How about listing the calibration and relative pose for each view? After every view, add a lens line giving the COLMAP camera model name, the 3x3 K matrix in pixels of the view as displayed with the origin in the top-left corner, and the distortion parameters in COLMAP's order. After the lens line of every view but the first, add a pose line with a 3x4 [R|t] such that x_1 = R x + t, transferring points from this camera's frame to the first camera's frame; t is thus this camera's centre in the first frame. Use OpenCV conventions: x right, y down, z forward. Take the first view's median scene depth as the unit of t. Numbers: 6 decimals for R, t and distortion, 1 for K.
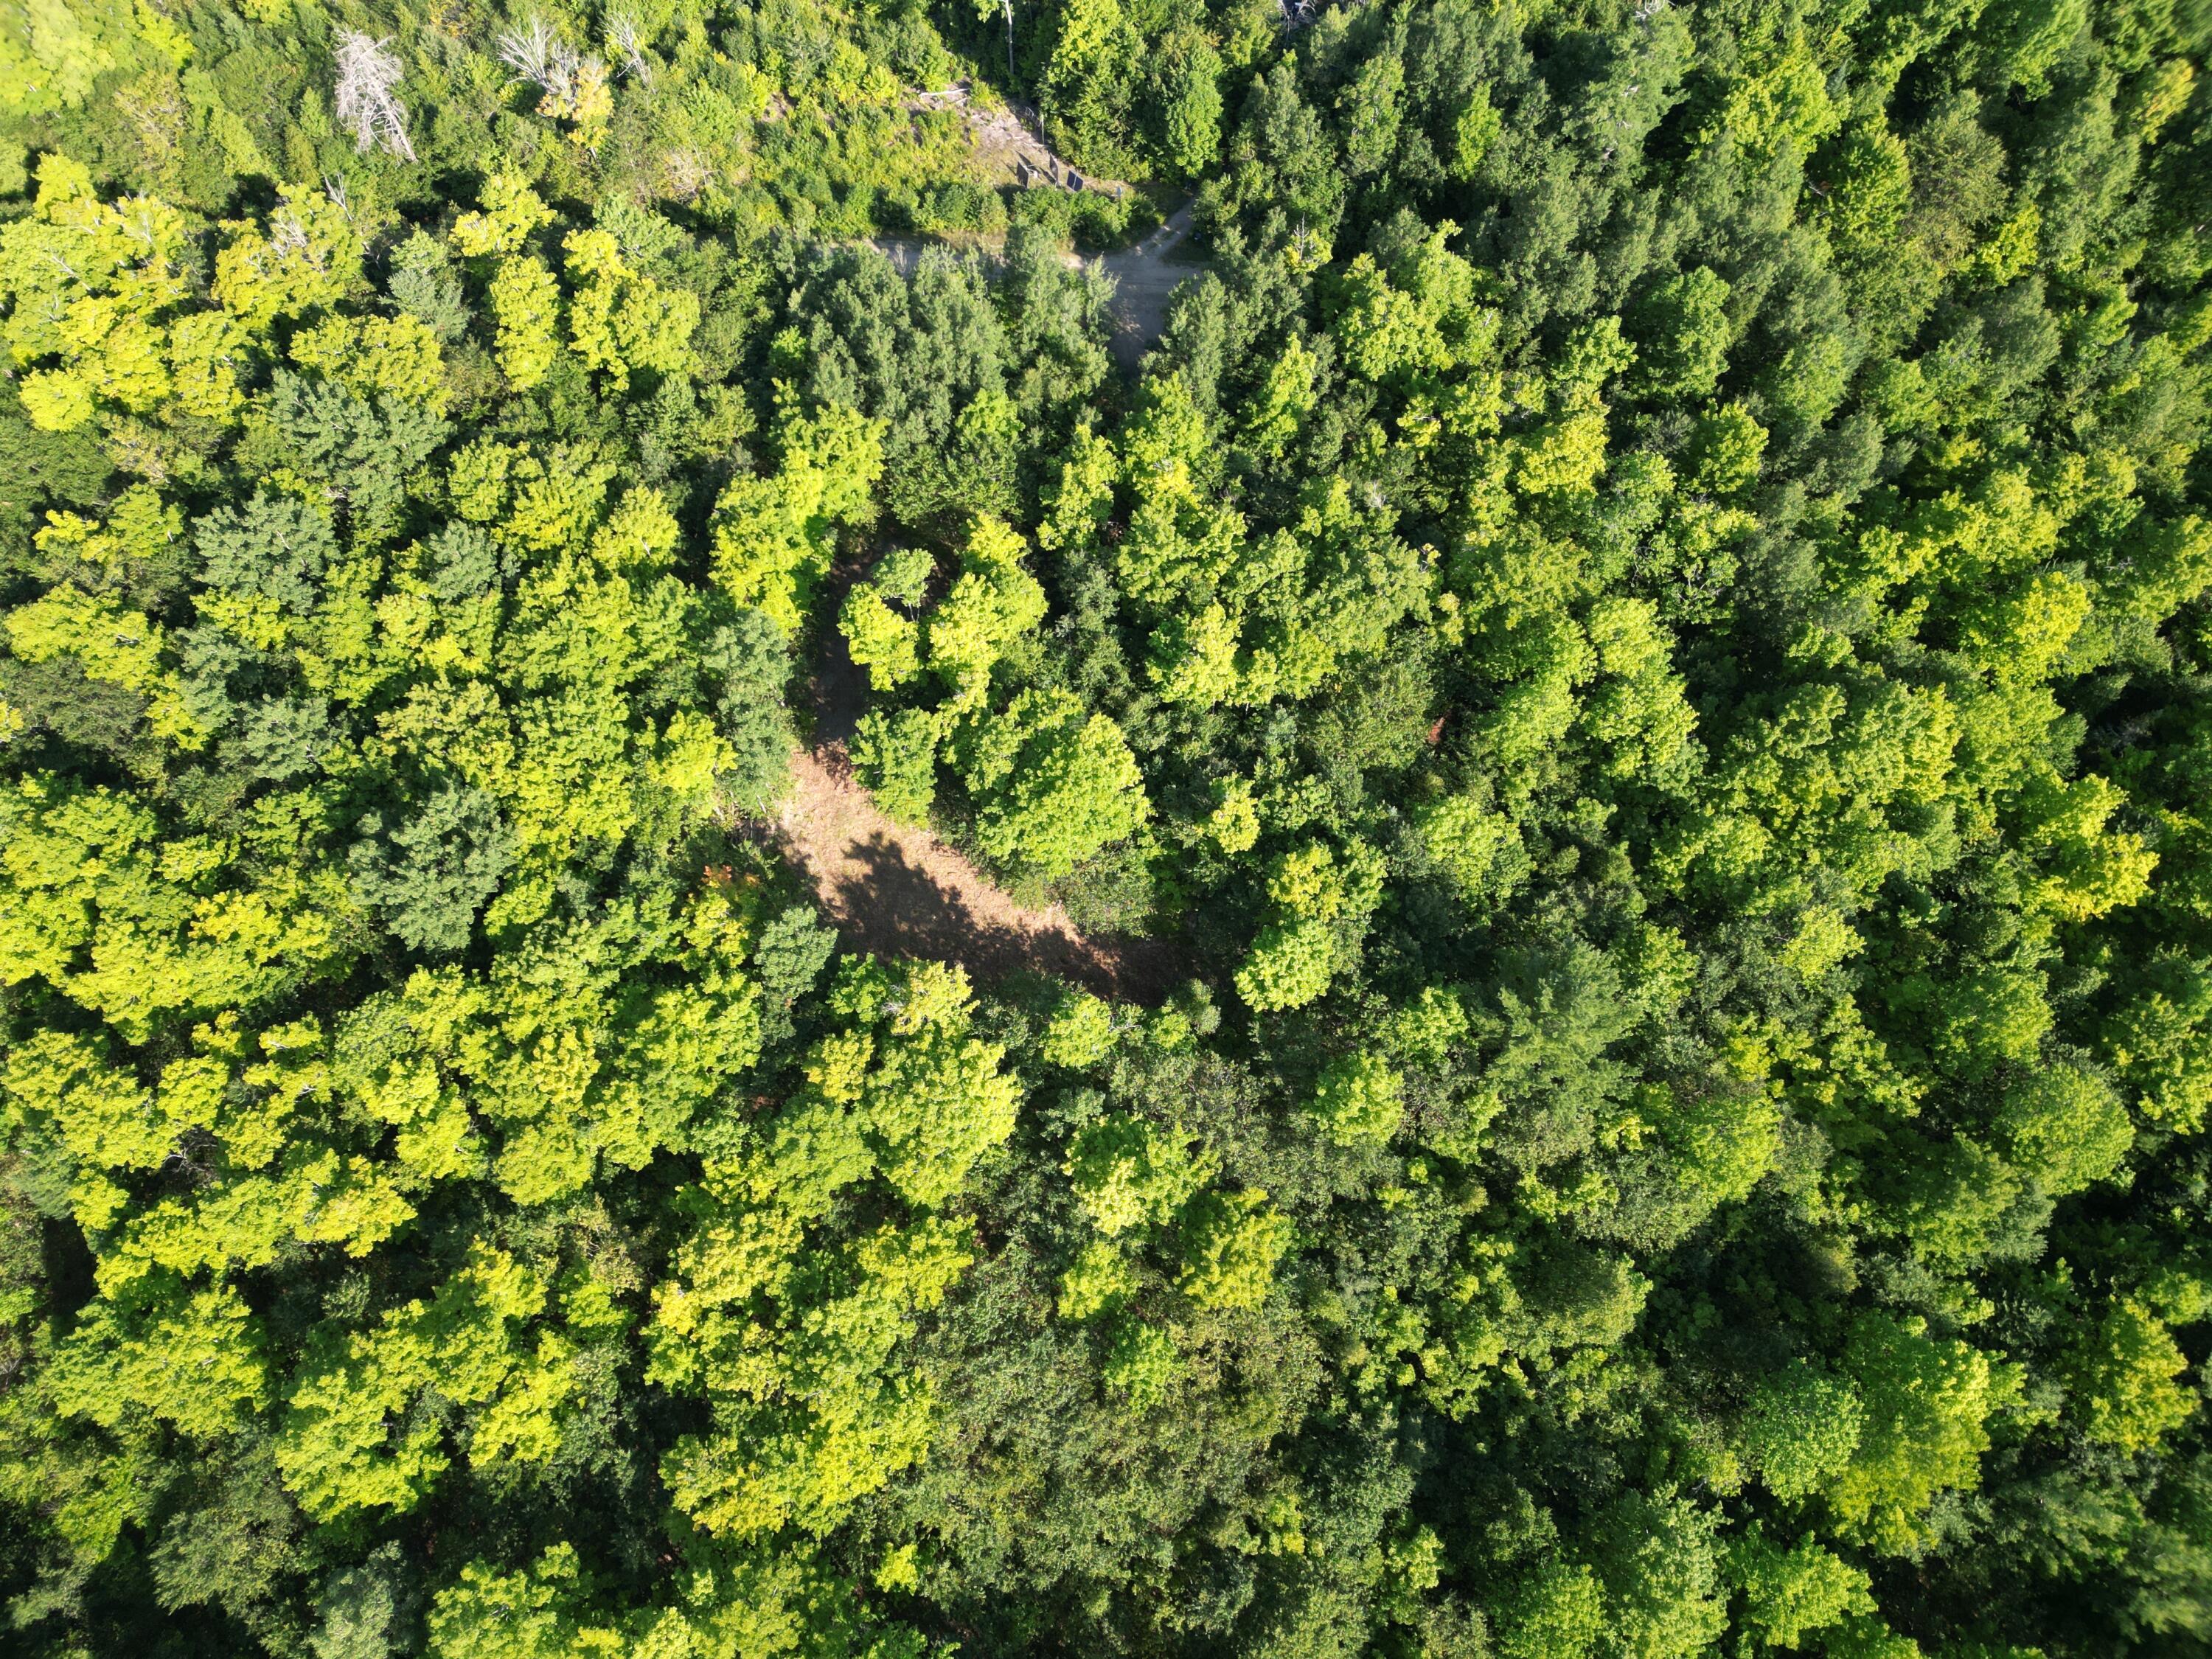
lens RADIAL K [[1472.6, 0, 1107.1], [0, 1472.6, 878.4], [0, 0, 1]] dist [0.125832, -0.172515]
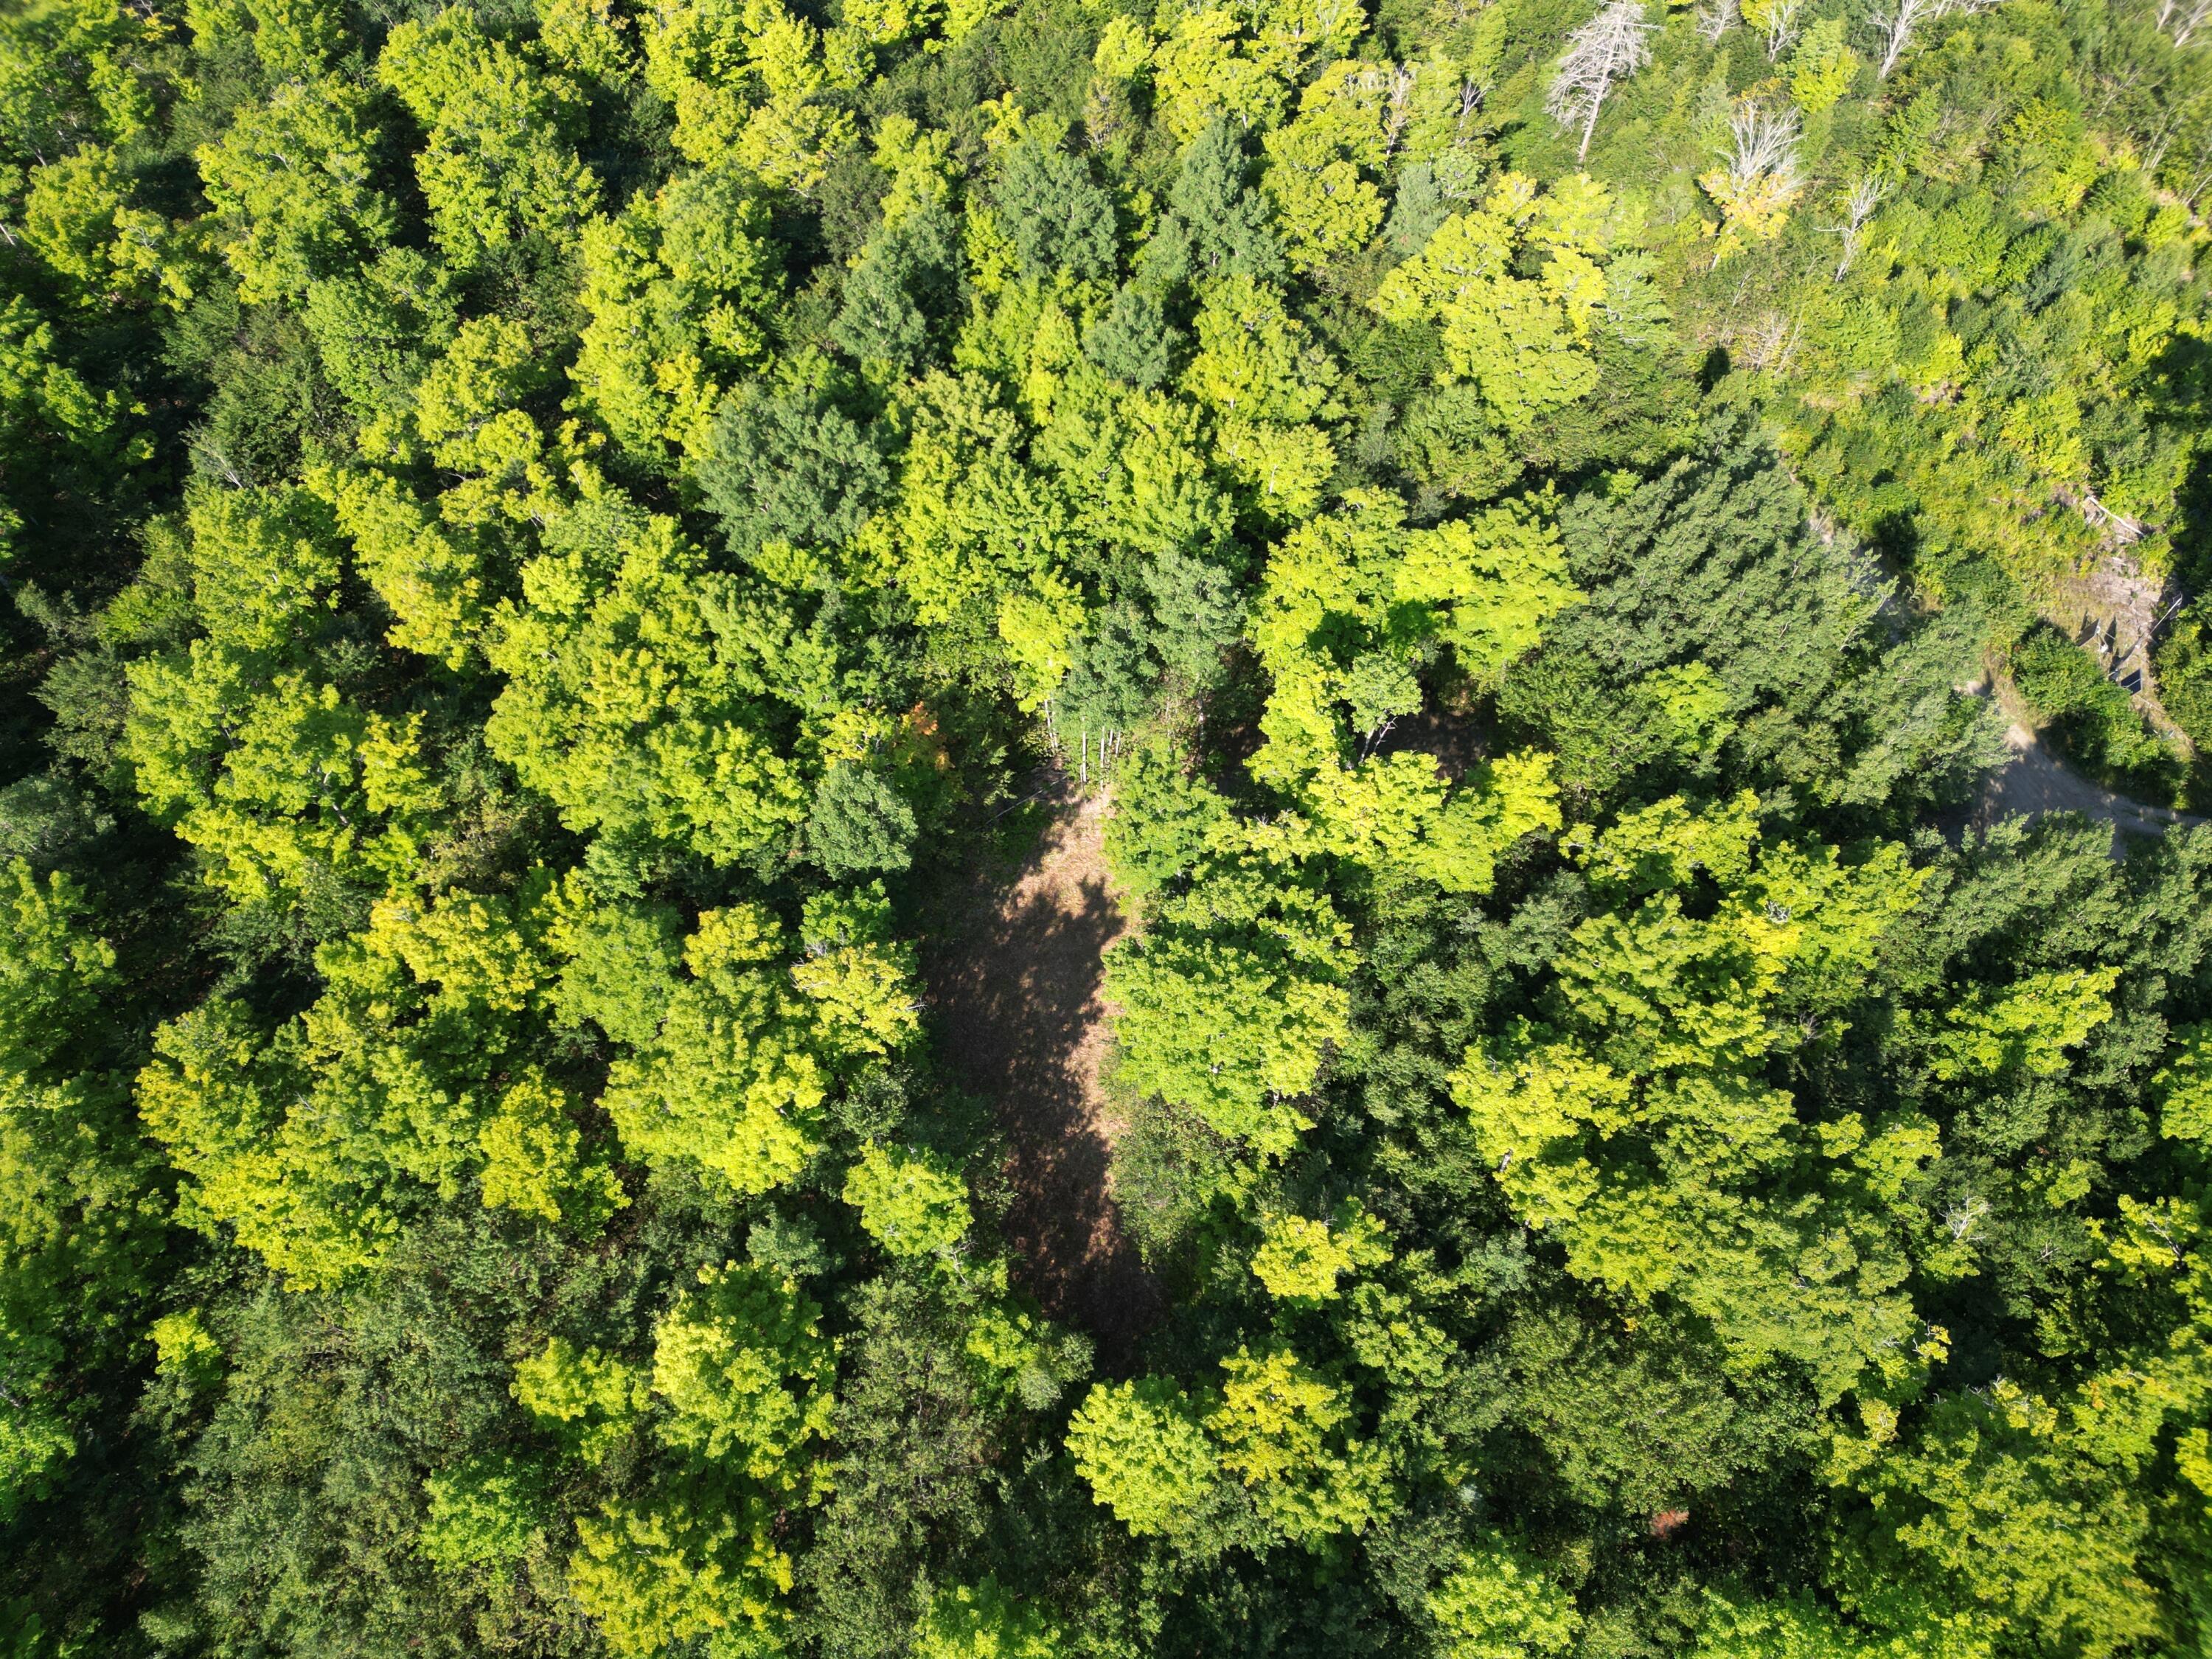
lens RADIAL K [[1528.6, 0, 1095.3], [0, 1528.6, 837.1], [0, 0, 1]] dist [0.073969, -0.072358]
pose [[0.443948, 0.748677, -0.492335, 0.225189], [-0.835449, 0.544478, 0.074629, -0.103876], [0.323938, 0.378189, 0.867201, 0.323791]]
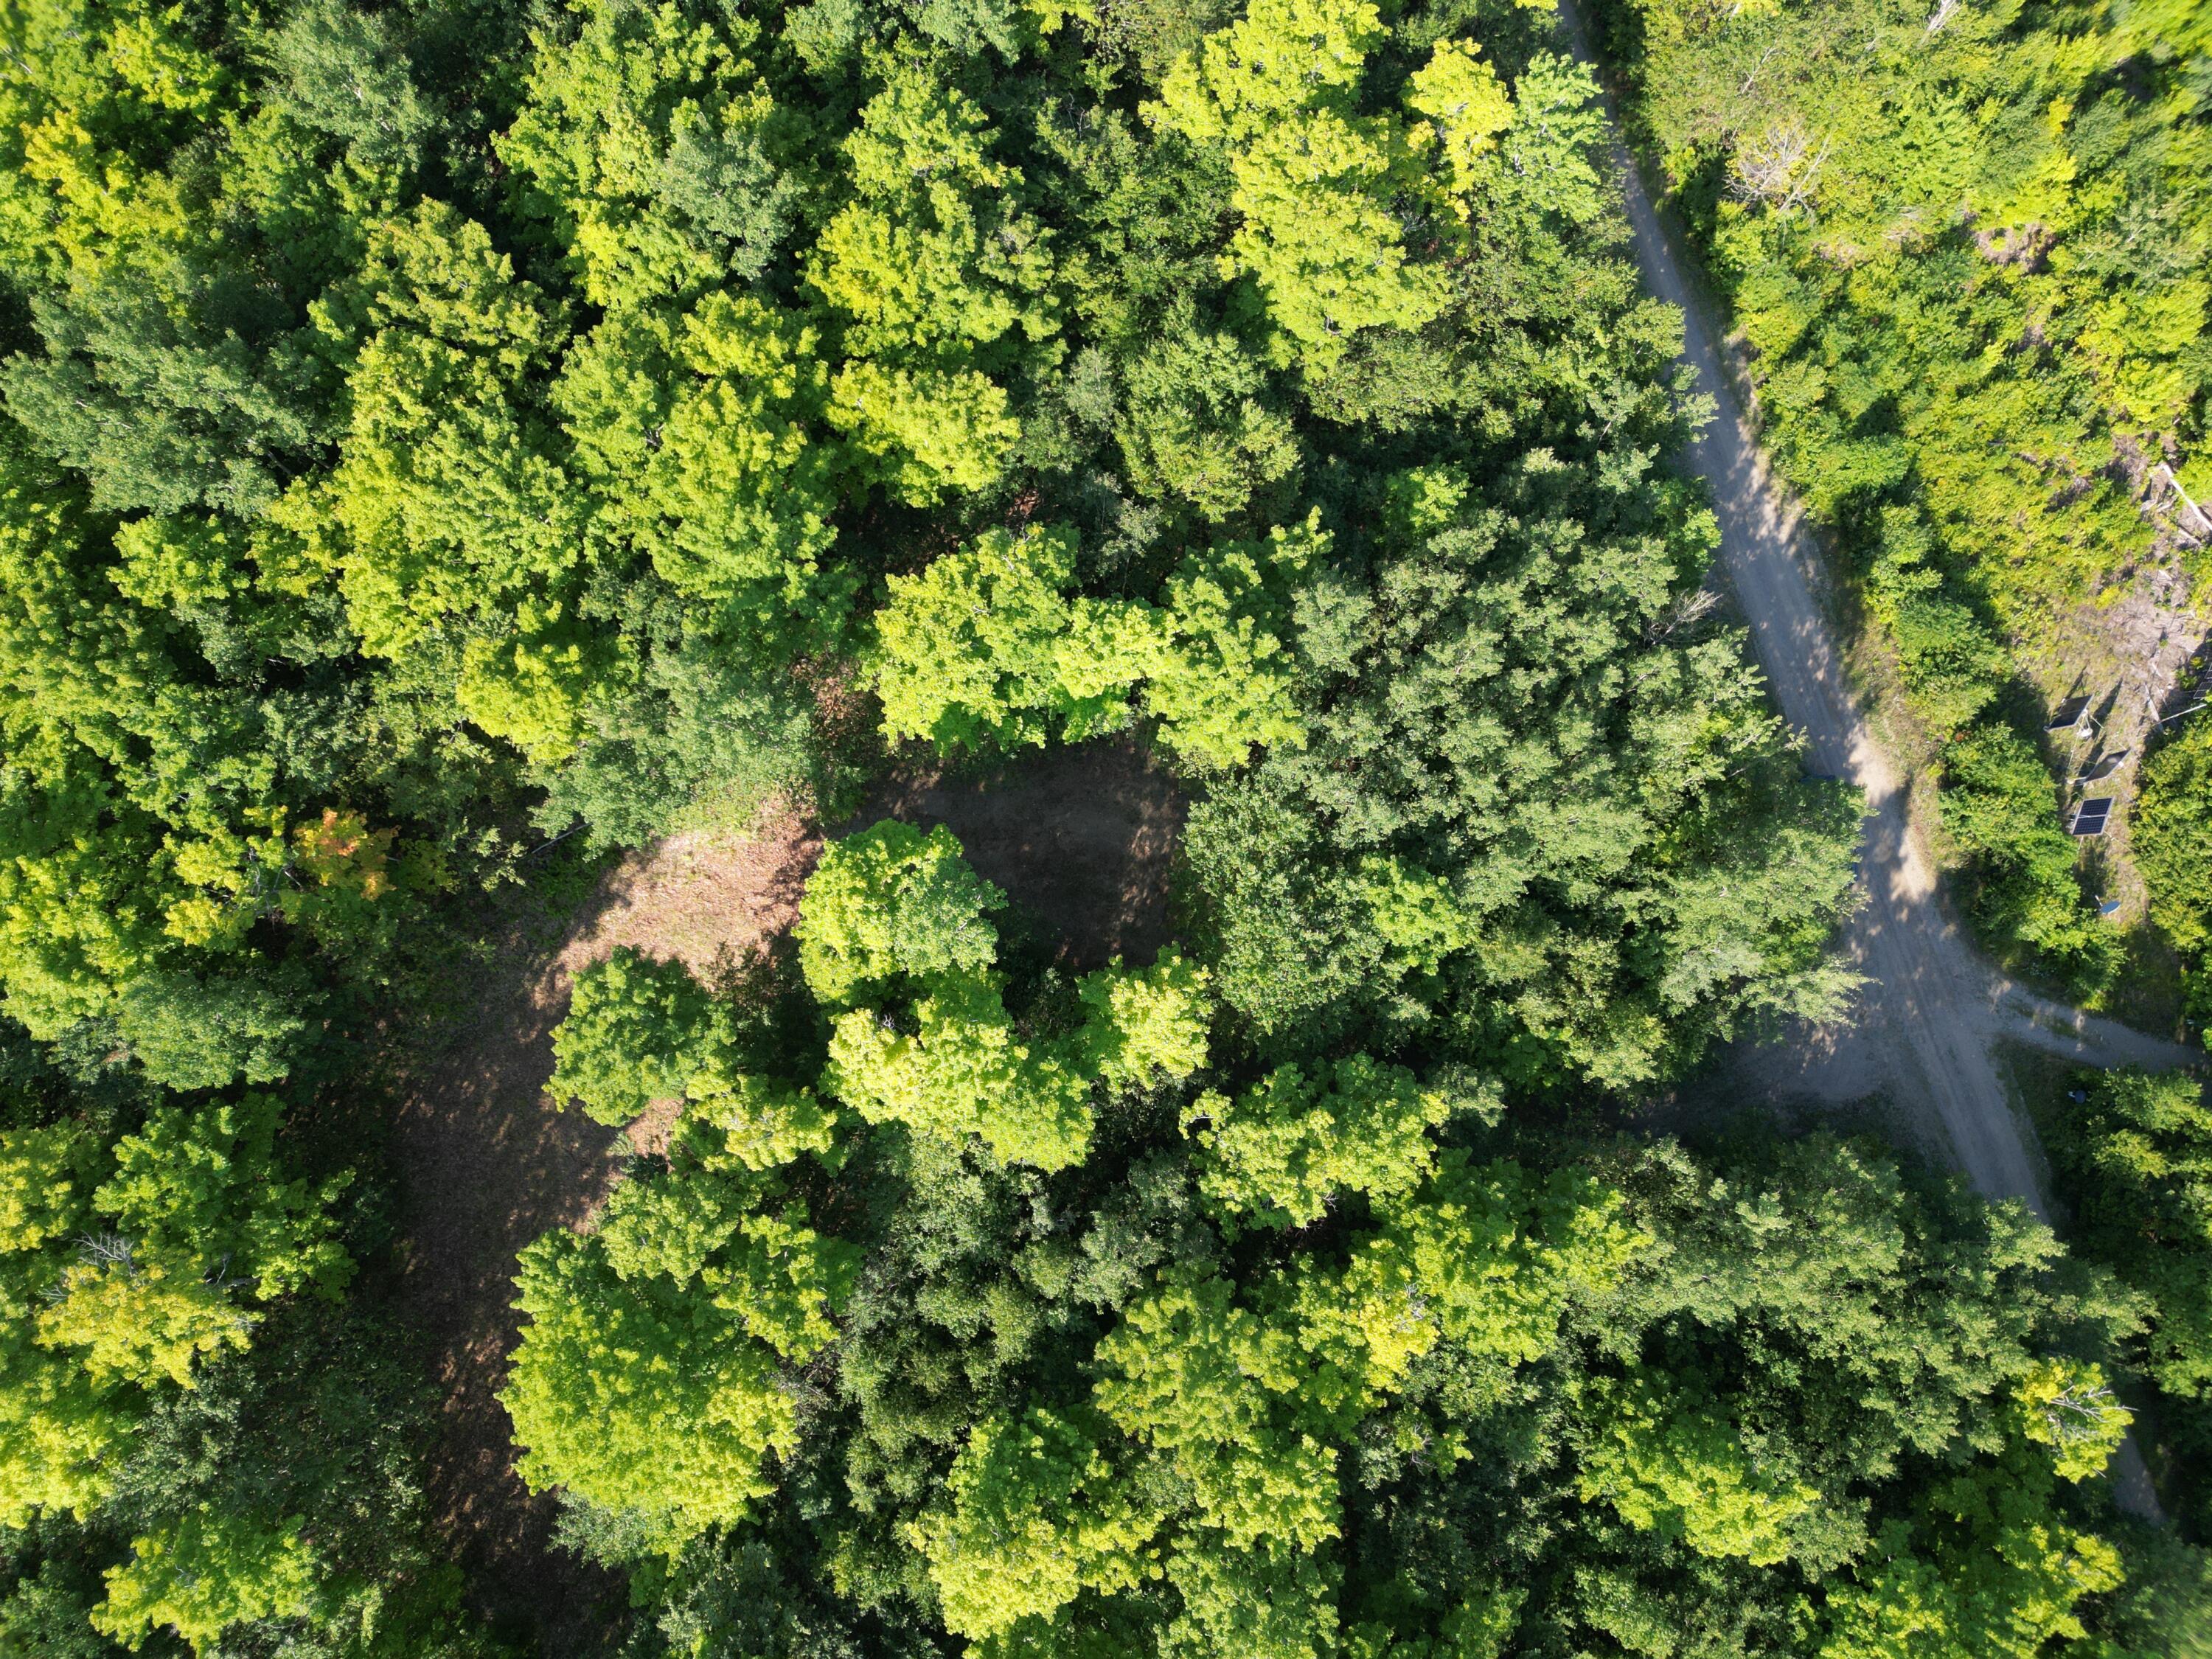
lens RADIAL K [[1549.0, 0, 1107.9], [0, 1549.0, 831.4], [0, 0, 1]] dist [0.028265, -0.002666]
pose [[0.349623, 0.918311, -0.185656, -0.045596], [-0.877766, 0.390344, 0.277774, -0.412210], [0.327553, 0.065846, 0.942536, 0.510172]]
